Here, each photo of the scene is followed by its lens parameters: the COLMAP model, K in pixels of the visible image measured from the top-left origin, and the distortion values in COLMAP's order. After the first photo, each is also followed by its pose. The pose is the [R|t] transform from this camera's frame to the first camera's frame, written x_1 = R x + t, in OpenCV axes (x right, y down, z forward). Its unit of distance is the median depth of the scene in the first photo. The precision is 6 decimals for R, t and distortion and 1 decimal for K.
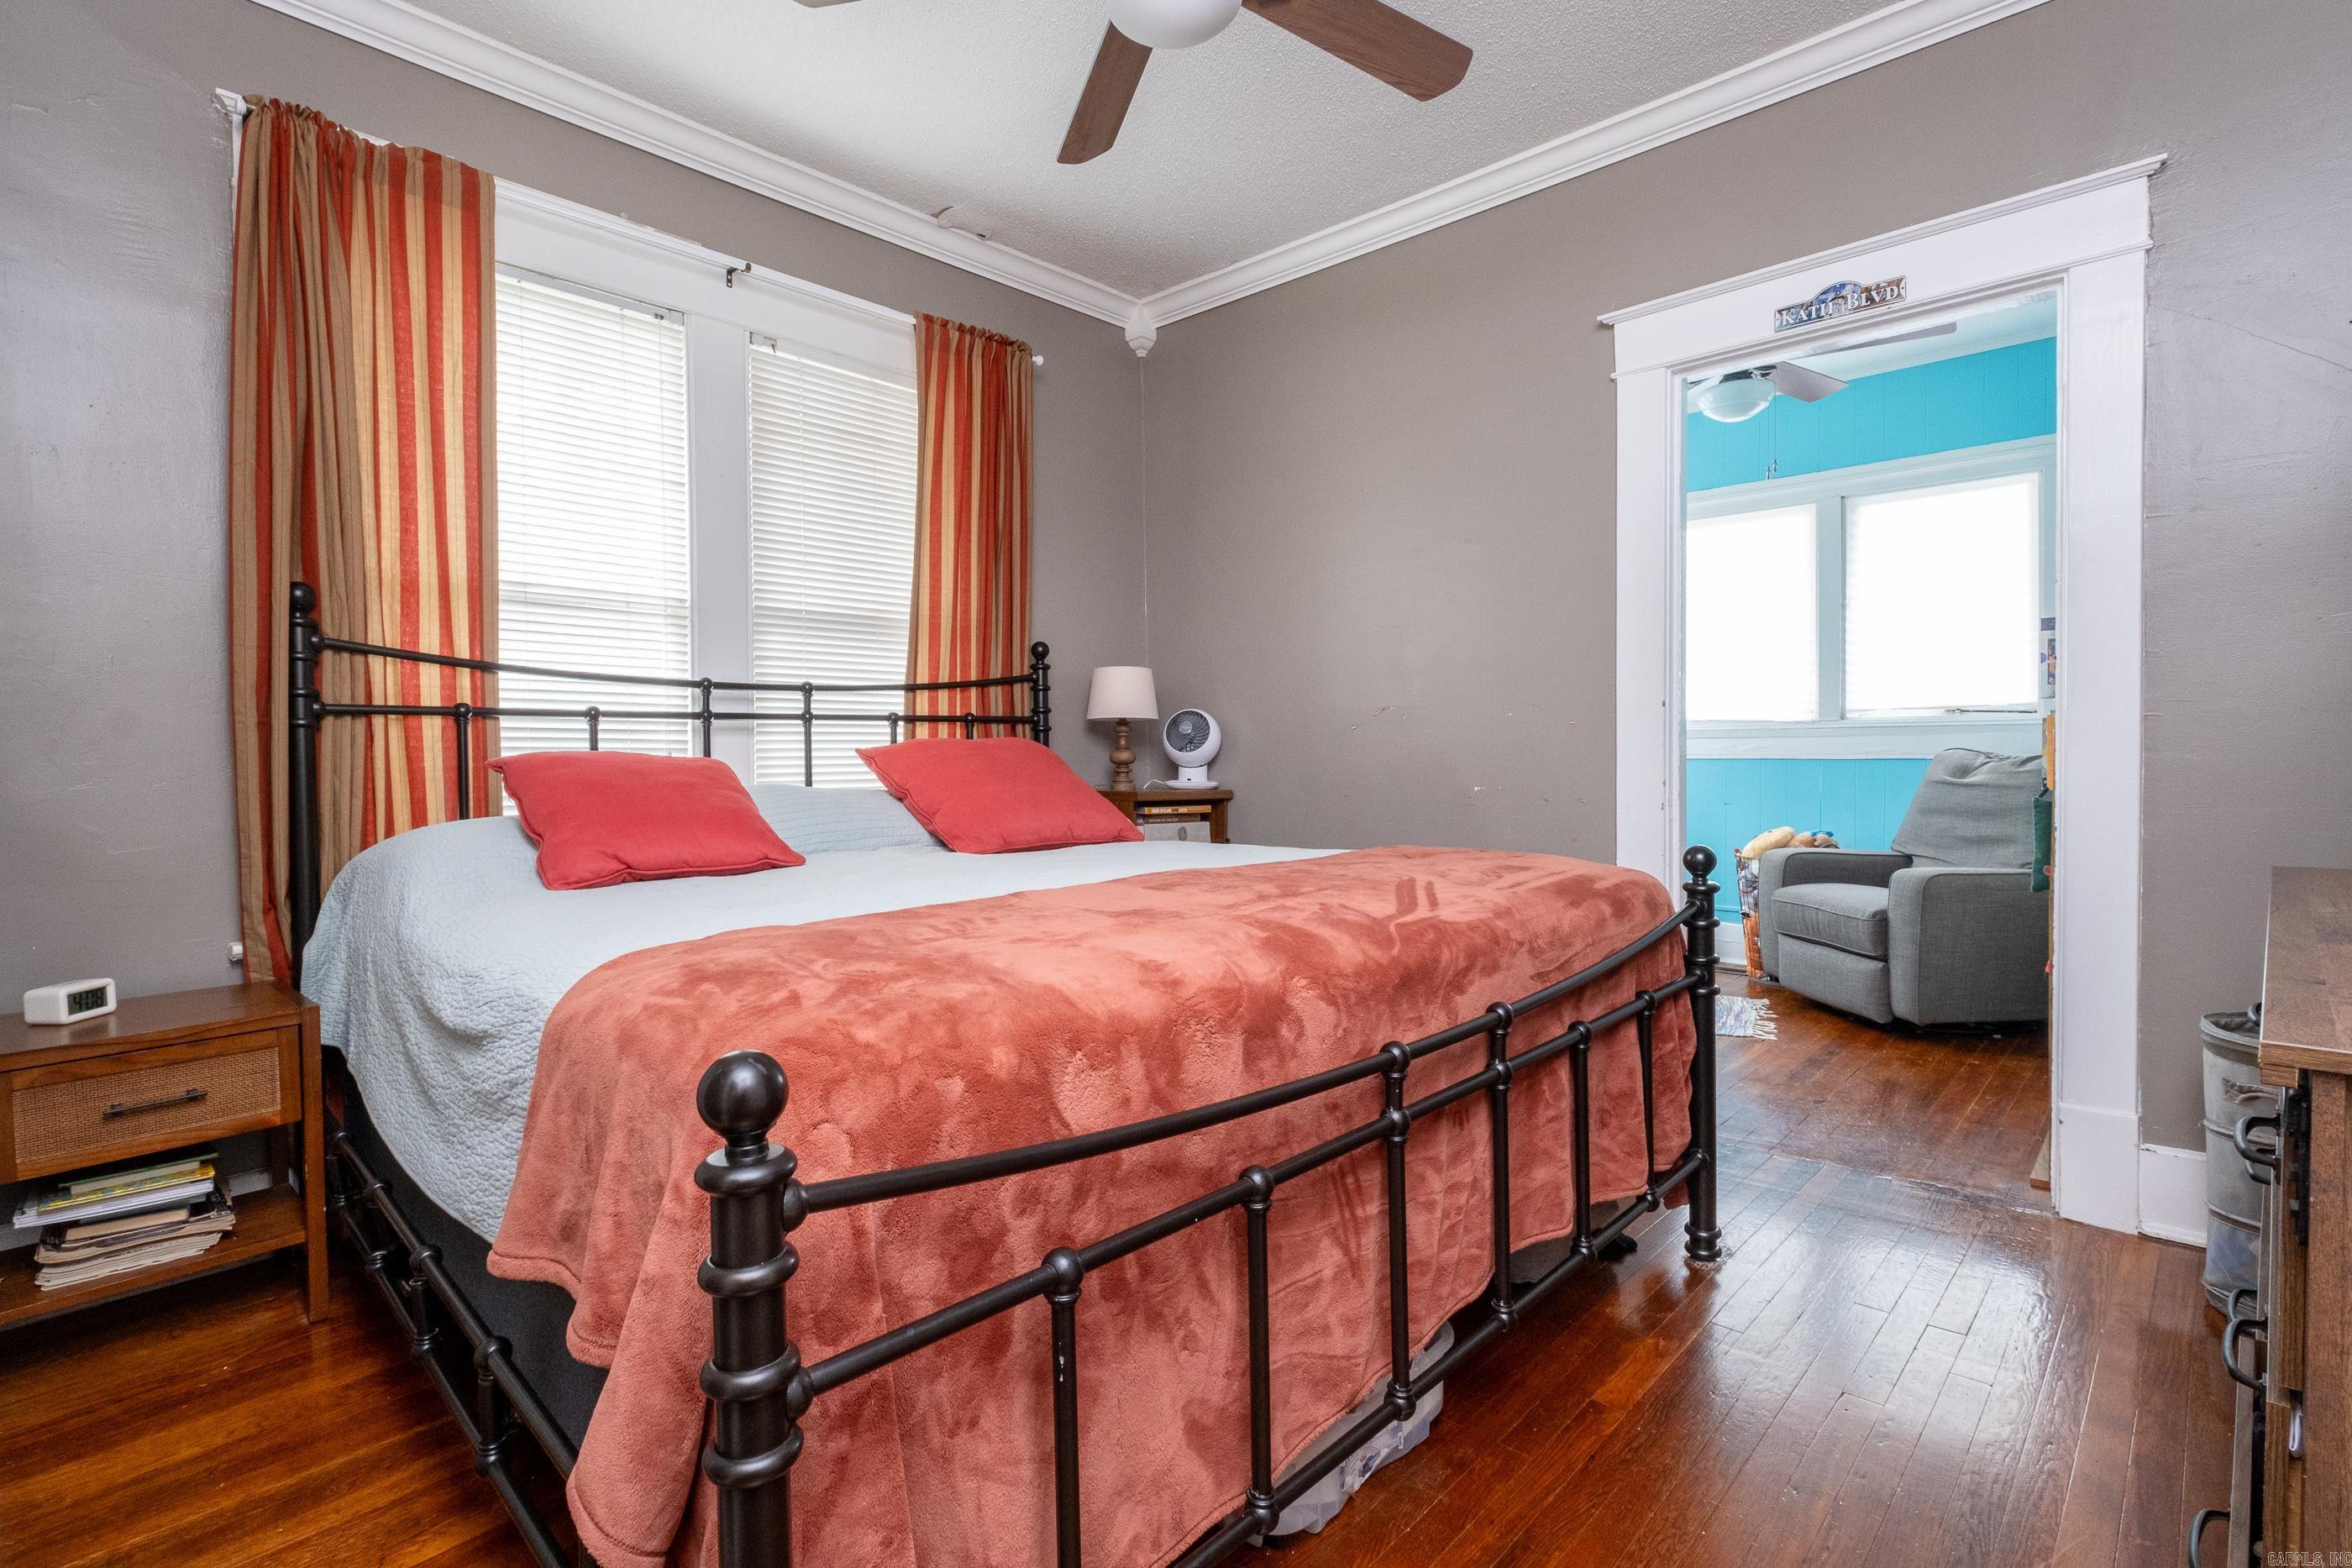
lens RADIAL K [[1117.4, 0, 1179.2], [0, 1117.4, 758.8], [0, 0, 1]] dist [-0.001312, -0.000137]
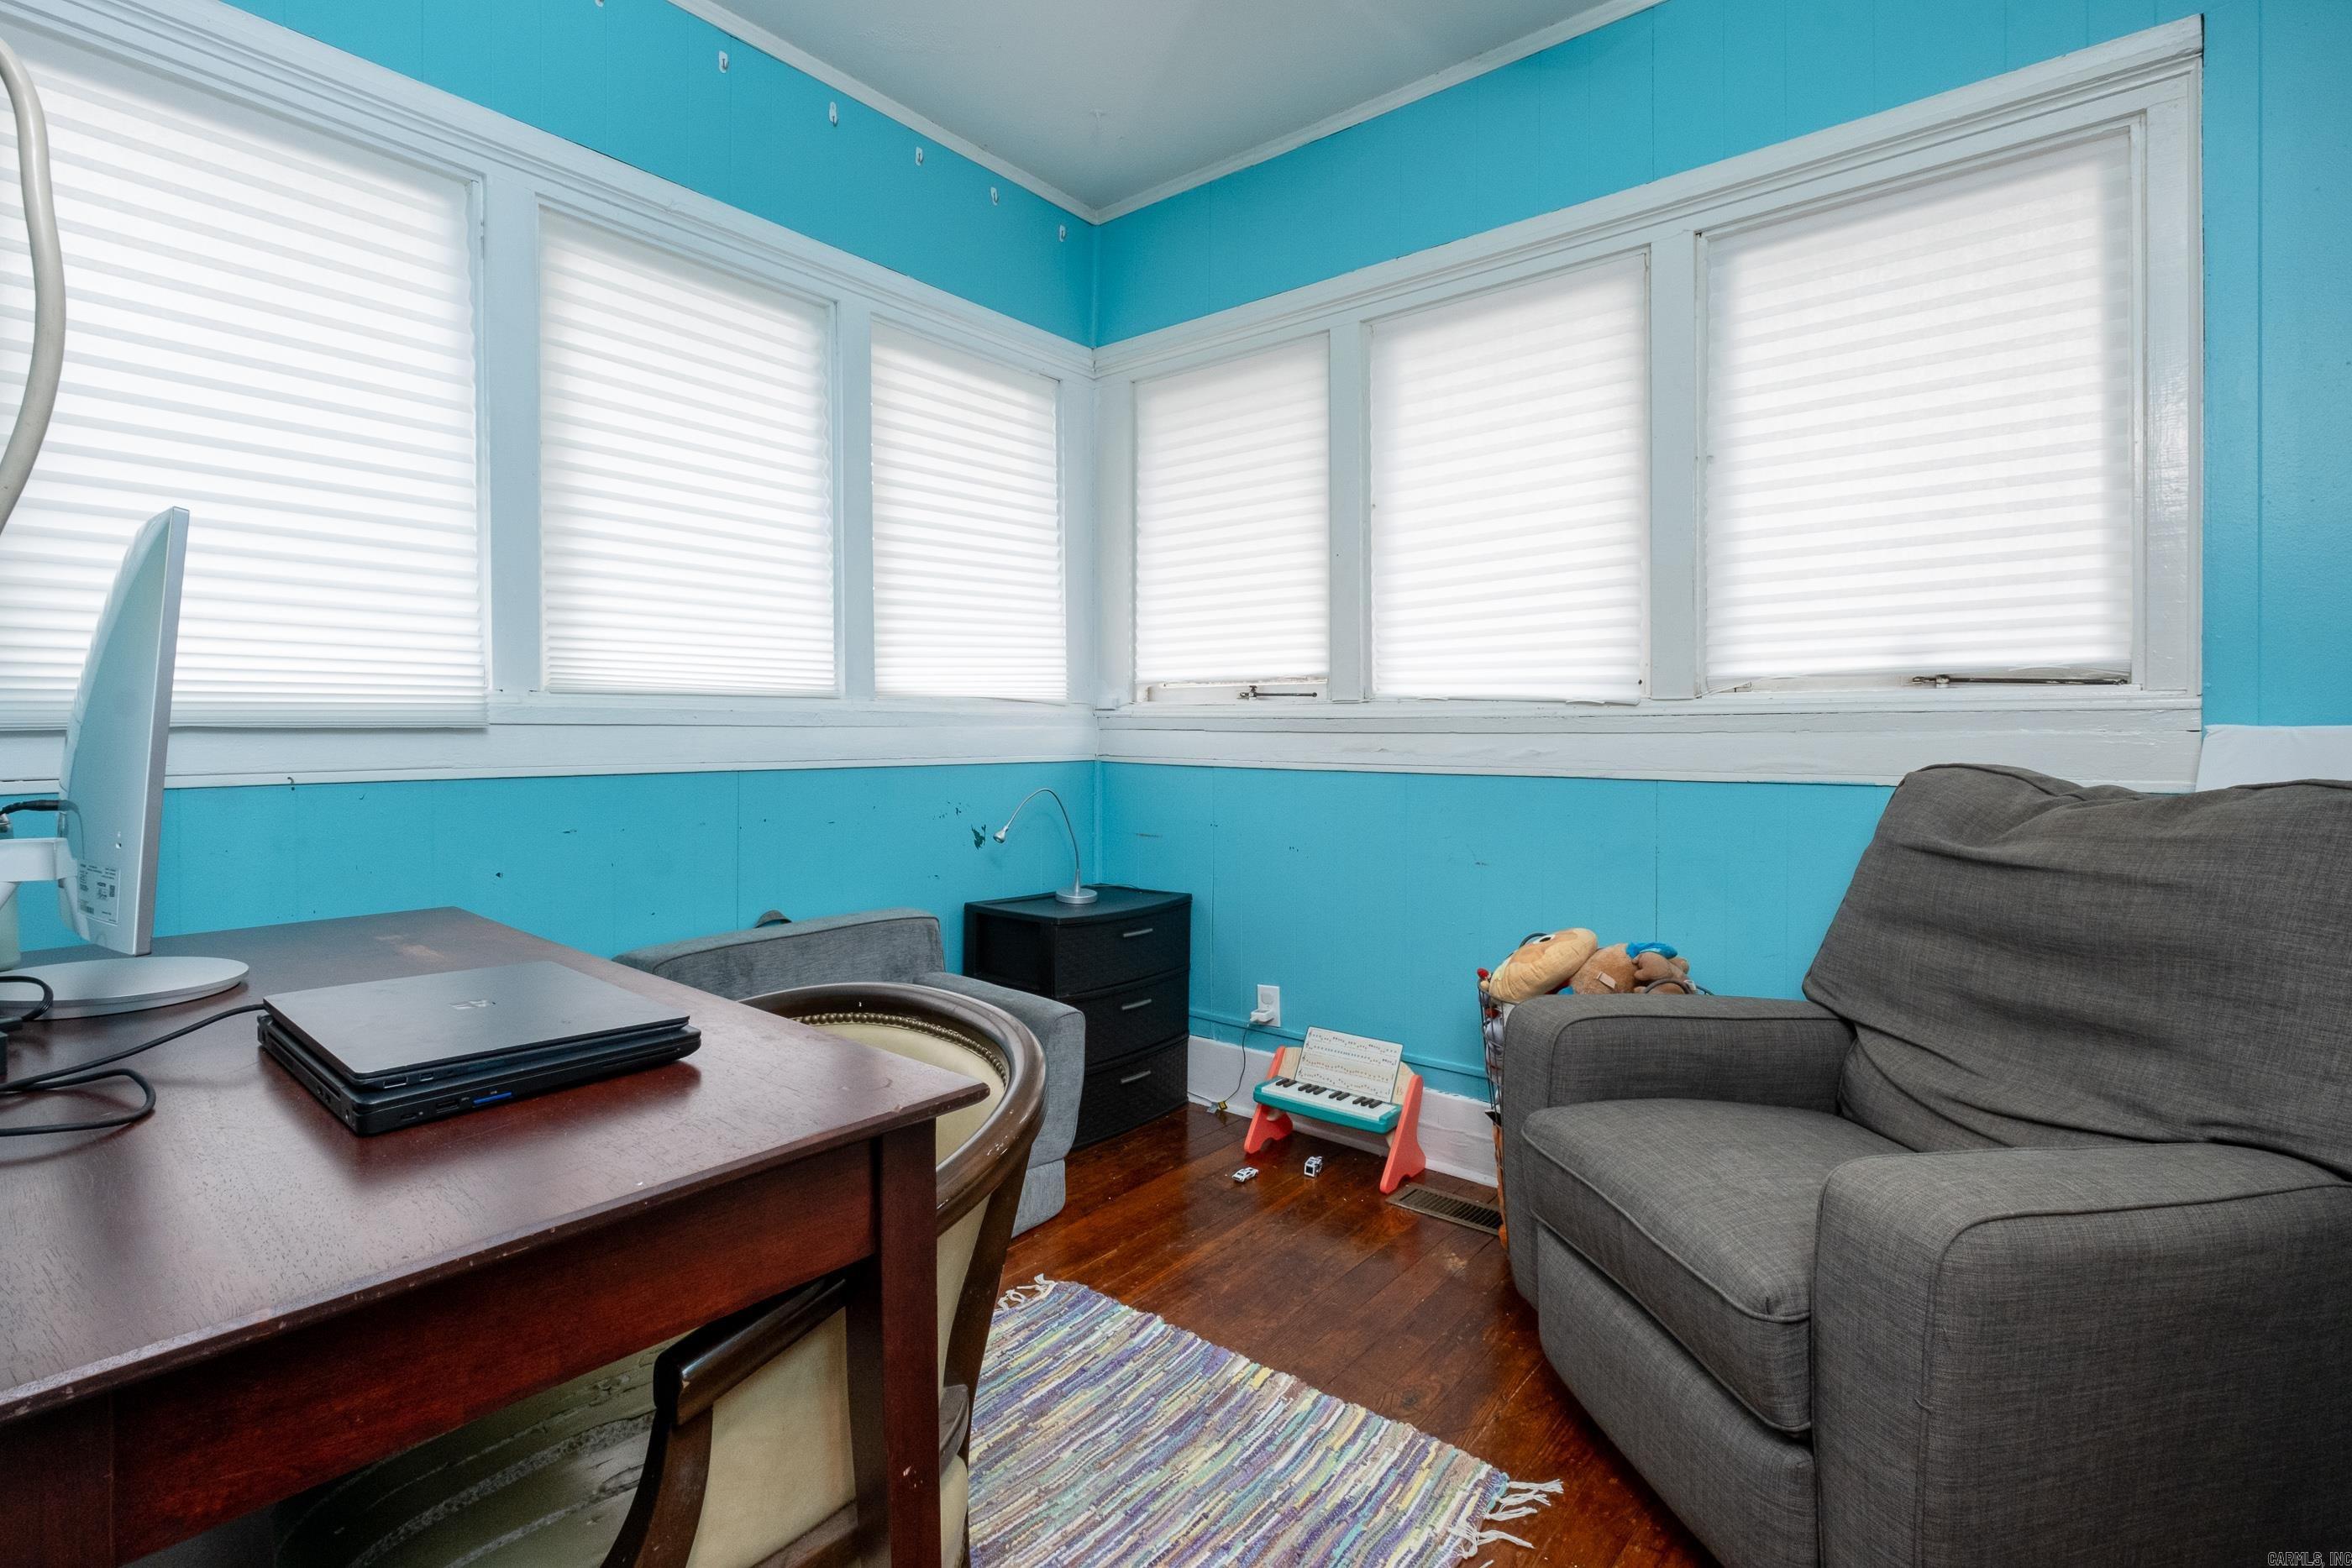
lens RADIAL K [[1102.8, 0, 1177.2], [0, 1102.8, 752.1], [0, 0, 1]] dist [-0.001455, -0.000037]
pose [[0.996445, 0.005935, 0.084037, 0.380908], [-0.006225, 0.999976, 0.003197, -0.014594], [-0.084016, -0.003709, 0.996458, 0.630399]]
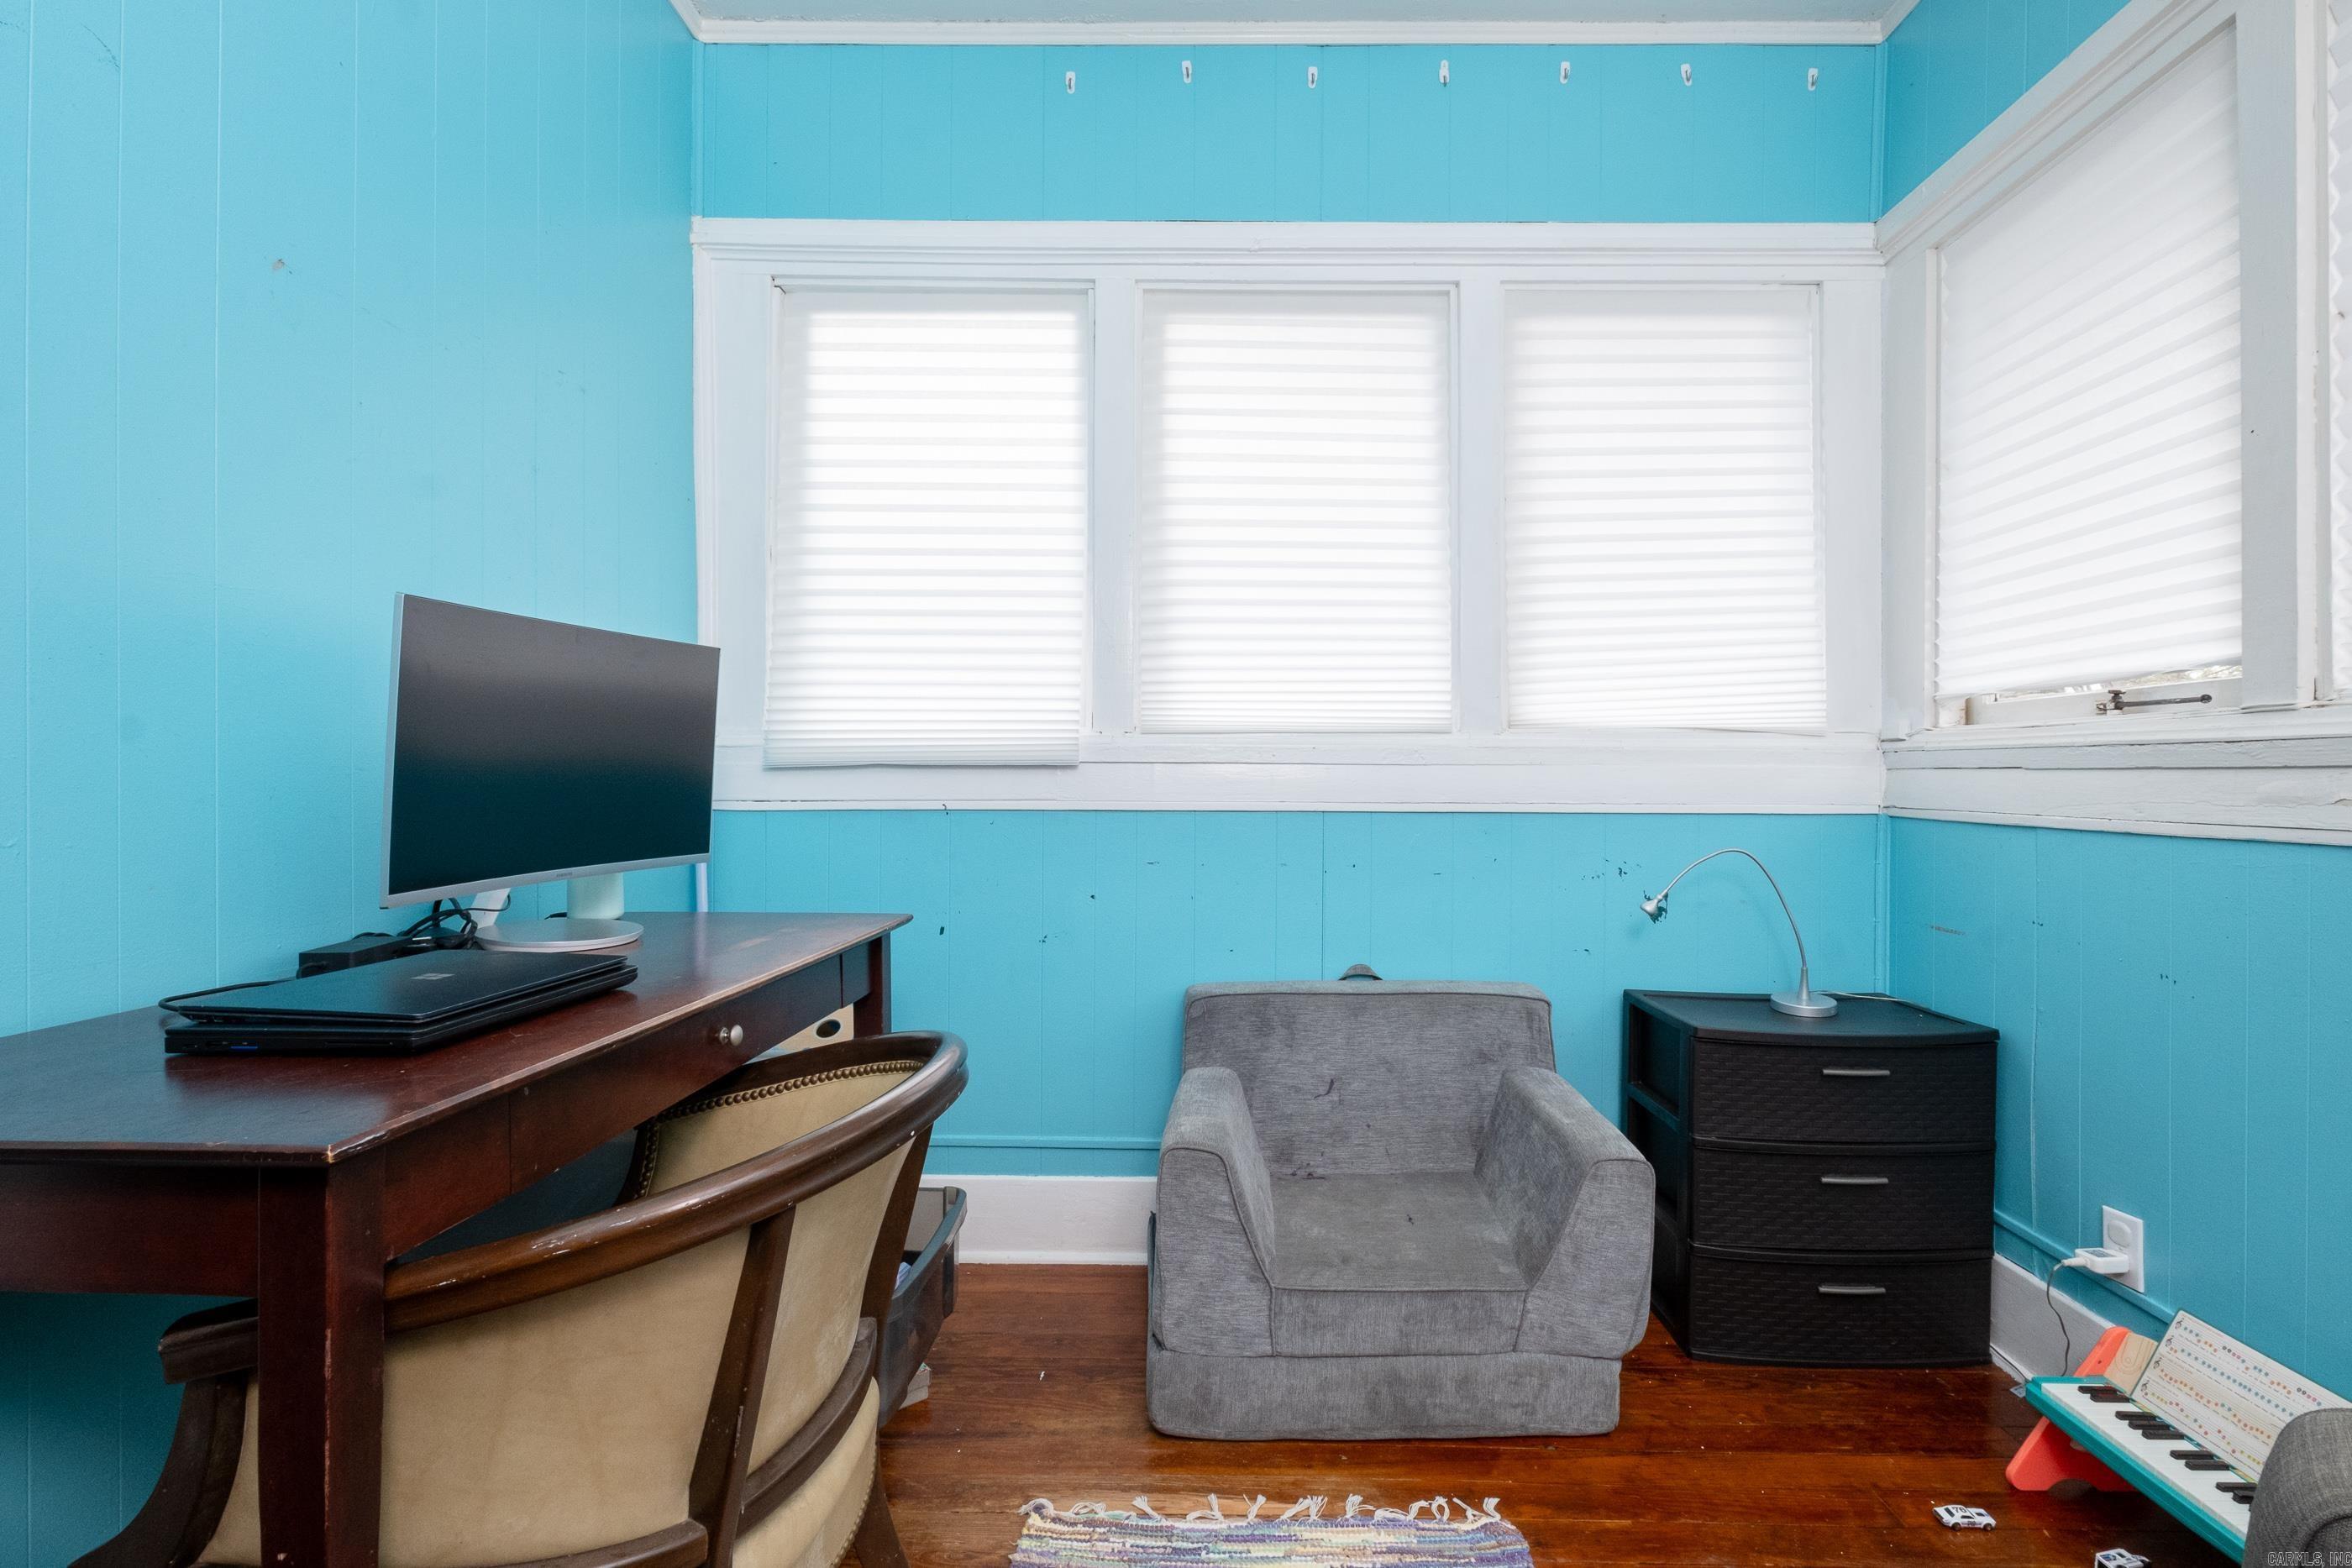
lens RADIAL K [[1117.1, 0, 1176.0], [0, 1117.1, 784.0], [0, 0, 1]] dist [-0.005134, 0.000166]
pose [[0.680172, 0.010638, -0.732975, 0.522888], [-0.019862, 0.999795, -0.003921, -0.012026], [0.732783, 0.017225, 0.680244, 0.761870]]
